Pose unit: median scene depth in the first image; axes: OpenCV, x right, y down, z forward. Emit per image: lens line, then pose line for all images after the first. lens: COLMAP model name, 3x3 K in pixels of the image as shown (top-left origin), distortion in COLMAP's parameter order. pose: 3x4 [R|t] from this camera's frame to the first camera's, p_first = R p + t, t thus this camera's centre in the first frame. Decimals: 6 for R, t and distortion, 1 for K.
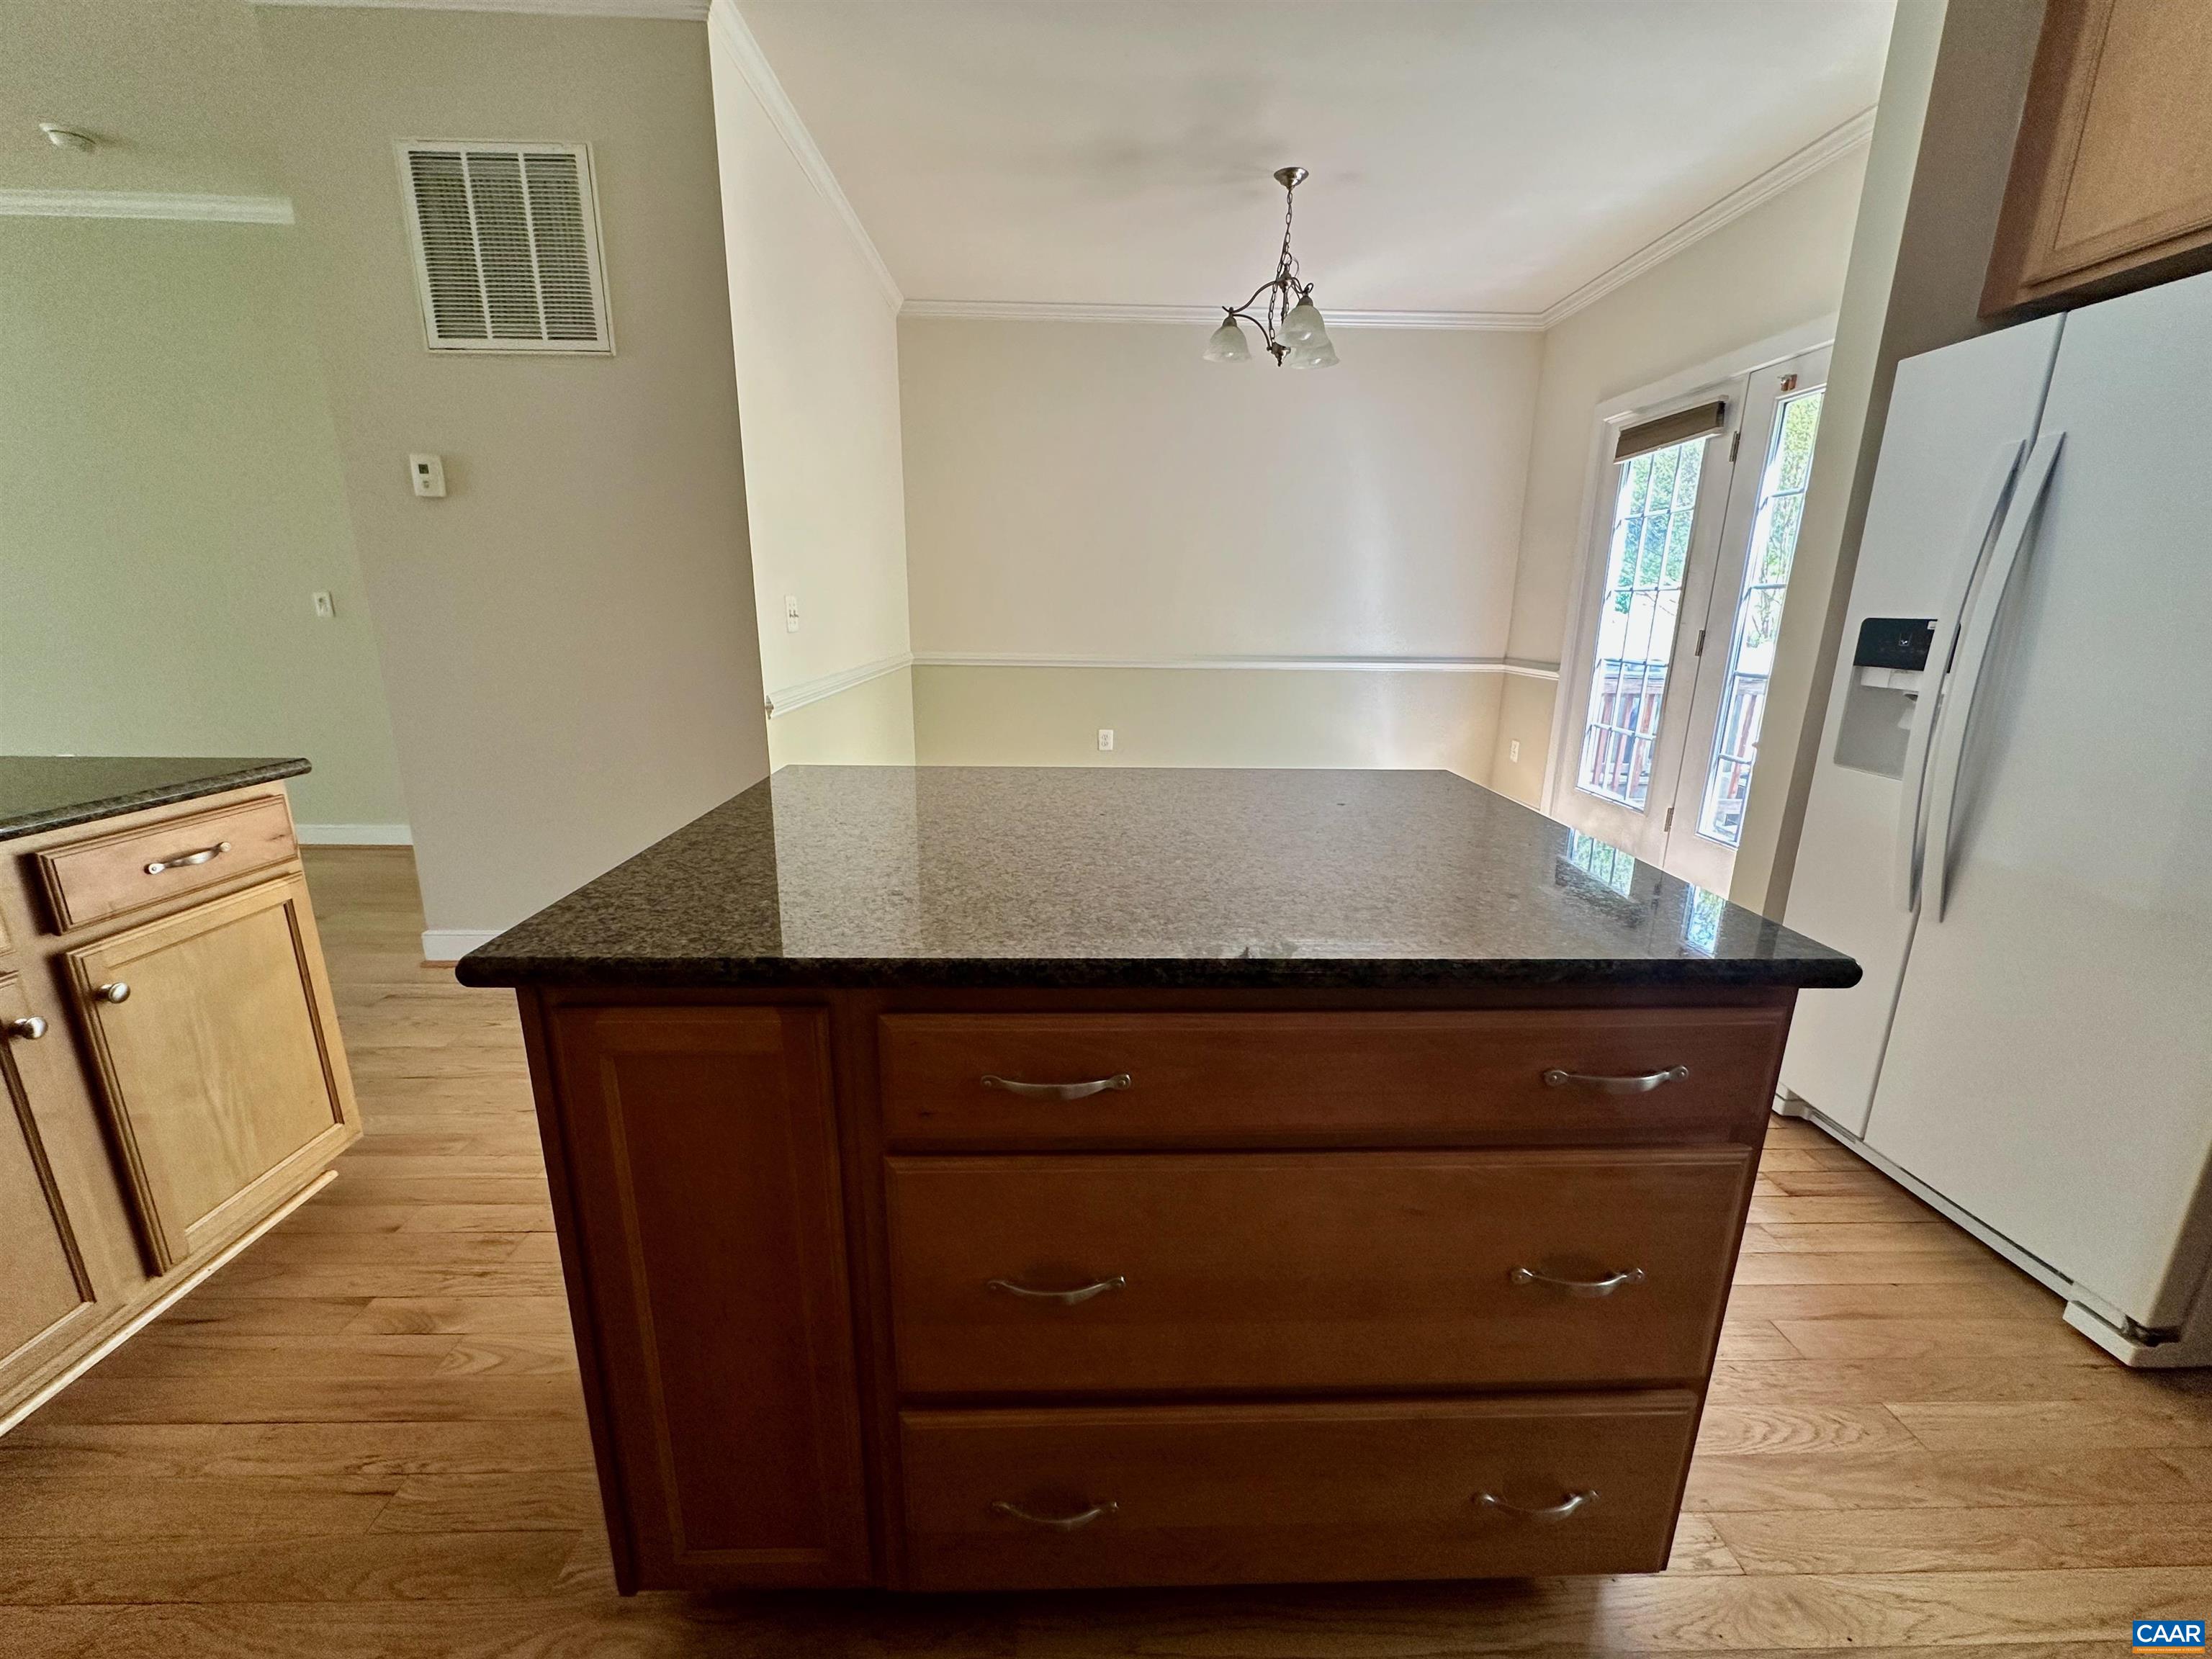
lens RADIAL K [[887.9, 0, 1106.0], [0, 887.9, 829.5], [0, 0, 1]] dist [-0.000306, 0.000271]
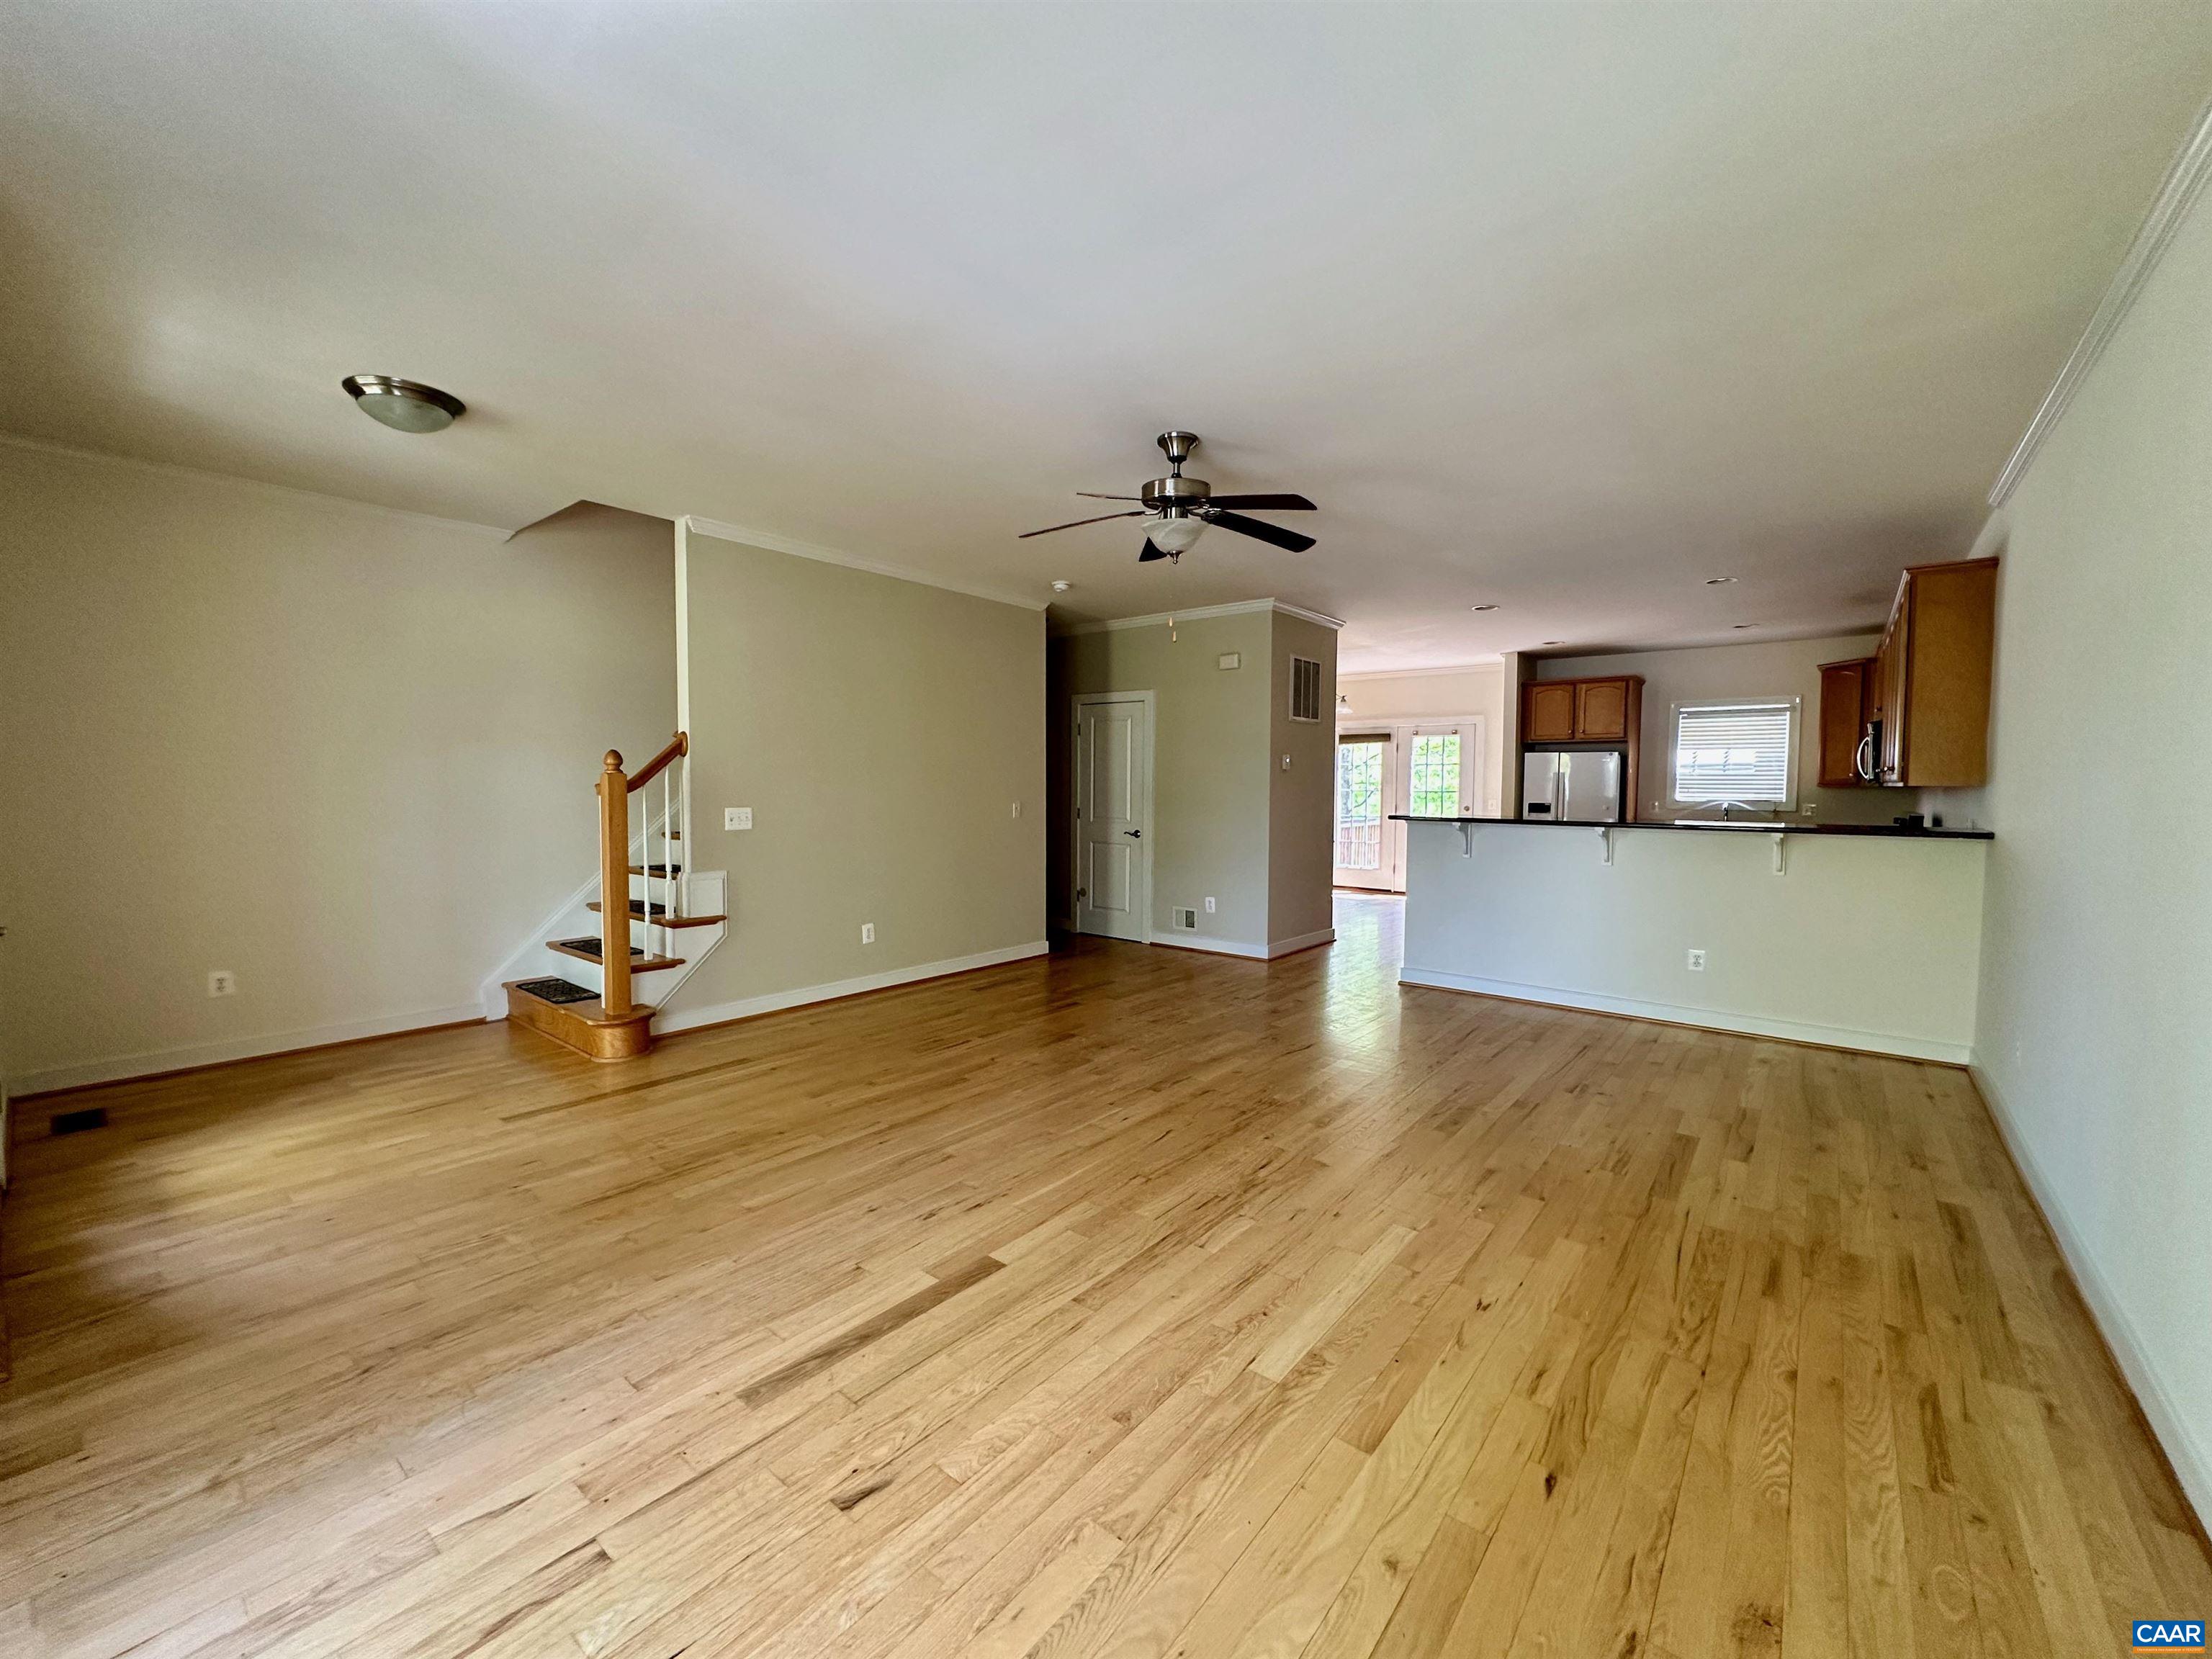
lens RADIAL K [[887.9, 0, 1106.0], [0, 887.9, 829.5], [0, 0, 1]] dist [-0.000306, 0.000271]
pose [[0.656804, -0.046195, 0.752645, -2.325444], [0.190960, 0.975776, -0.106753, -0.016816], [-0.729481, 0.213841, 0.649715, -0.214807]]
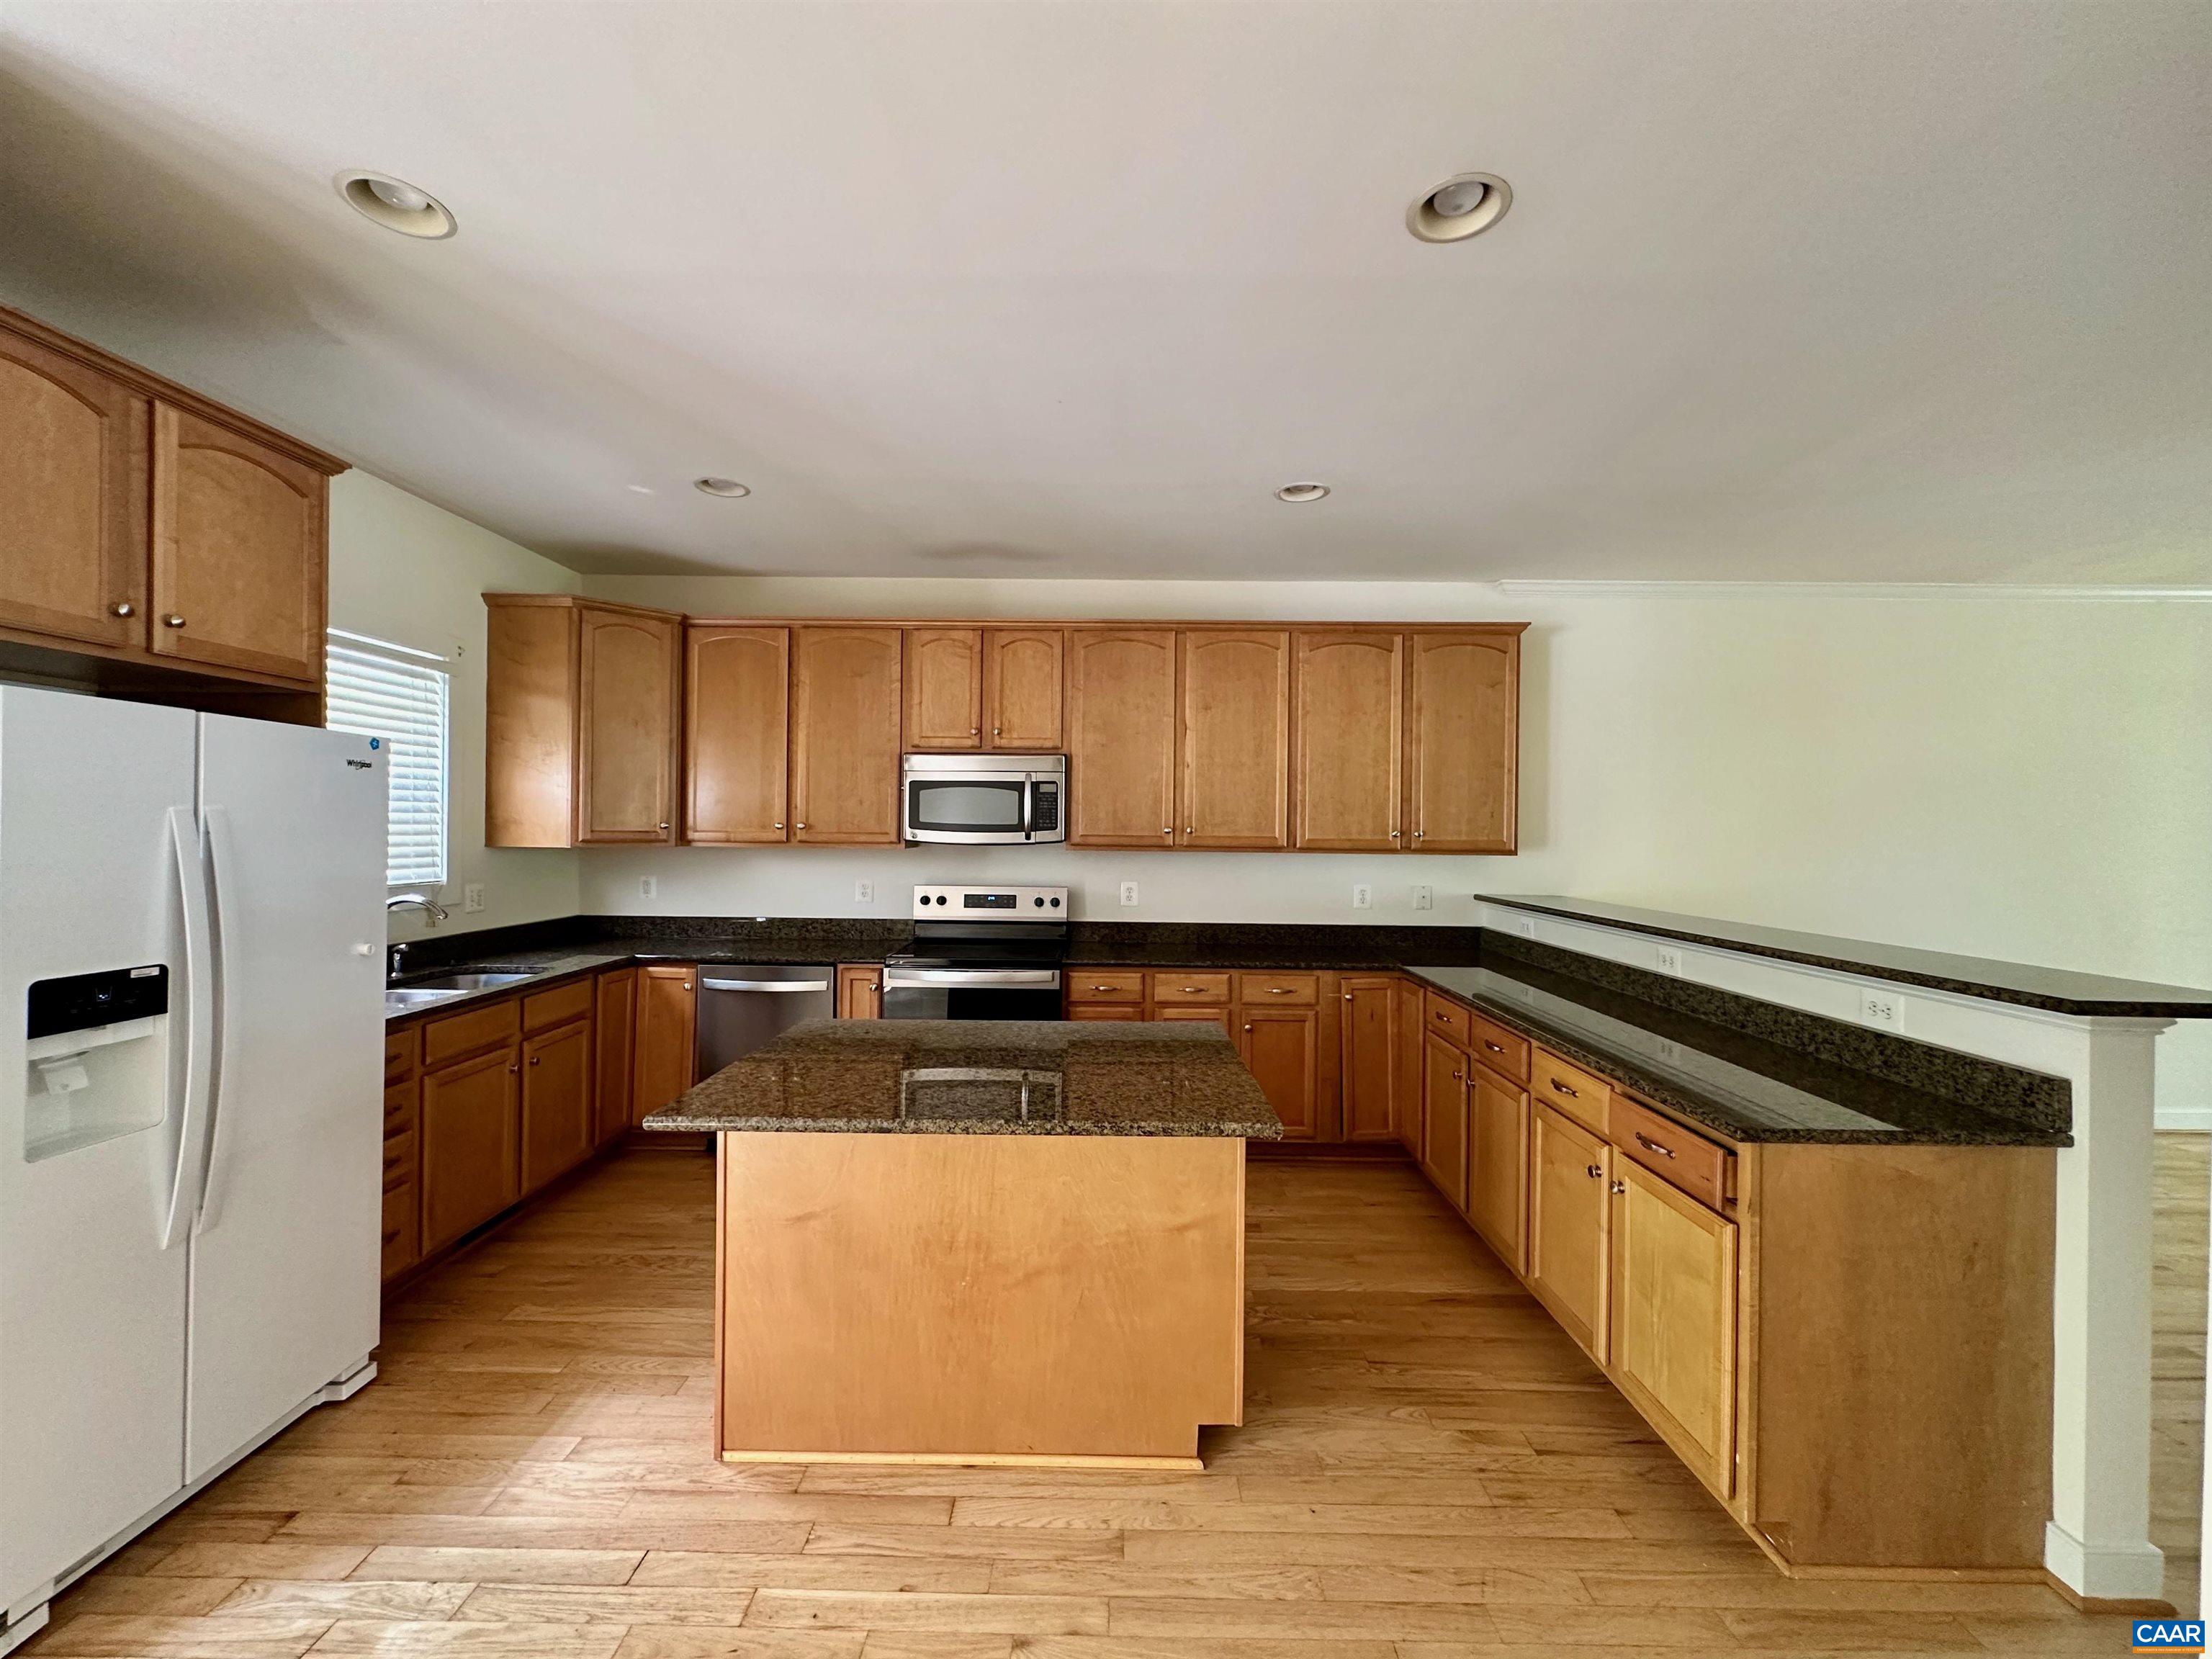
lens RADIAL K [[887.9, 0, 1106.0], [0, 887.9, 829.5], [0, 0, 1]] dist [-0.000306, 0.000271]
pose [[-0.998980, -0.022222, 0.039310, -0.088908], [-0.011567, 0.967413, 0.252938, -0.325234], [-0.043650, 0.252226, -0.966683, 0.937450]]
